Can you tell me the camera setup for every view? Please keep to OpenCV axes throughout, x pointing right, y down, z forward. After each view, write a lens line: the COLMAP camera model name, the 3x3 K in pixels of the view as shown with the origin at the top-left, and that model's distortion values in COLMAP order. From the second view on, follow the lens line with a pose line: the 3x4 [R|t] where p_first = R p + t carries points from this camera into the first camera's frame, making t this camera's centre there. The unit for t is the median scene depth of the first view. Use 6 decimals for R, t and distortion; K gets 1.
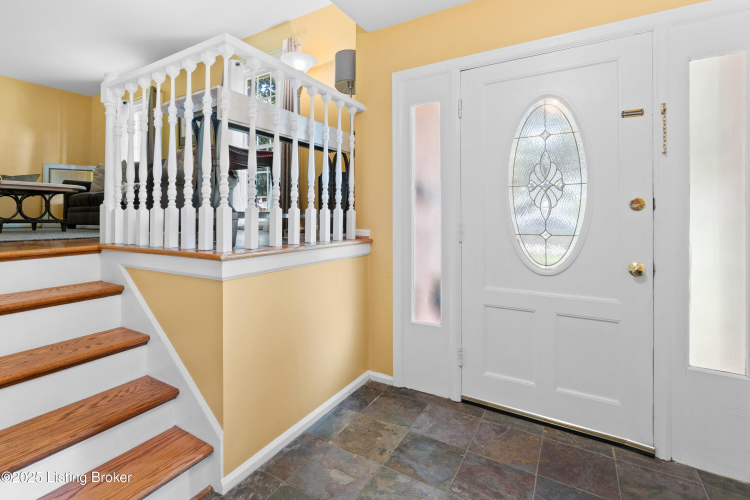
lens RADIAL K [[334.9, 0, 373.8], [0, 334.9, 214.8], [0, 0, 1]] dist [-0.002424, -0.000593]
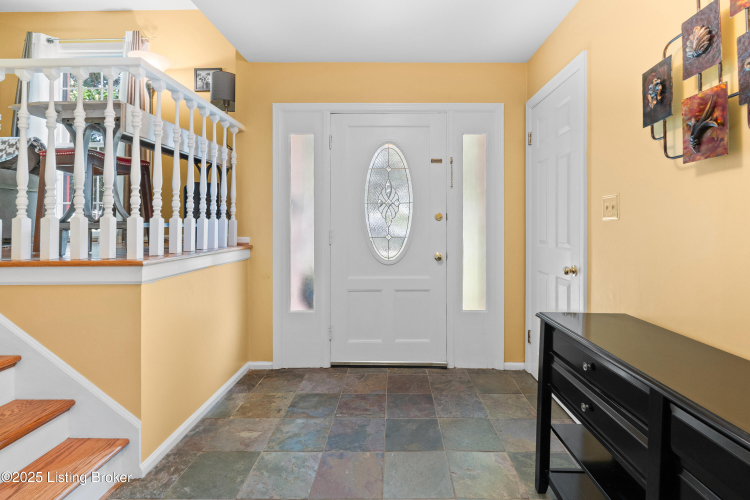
lens RADIAL K [[334.4, 0, 379.5], [0, 334.4, 231.6], [0, 0, 1]] dist [0.001920, 0.000144]
pose [[0.876561, -0.014701, 0.481066, -0.214943], [0.002686, 0.999667, 0.025655, -0.001186], [-0.481284, -0.021196, 0.876309, -0.250174]]
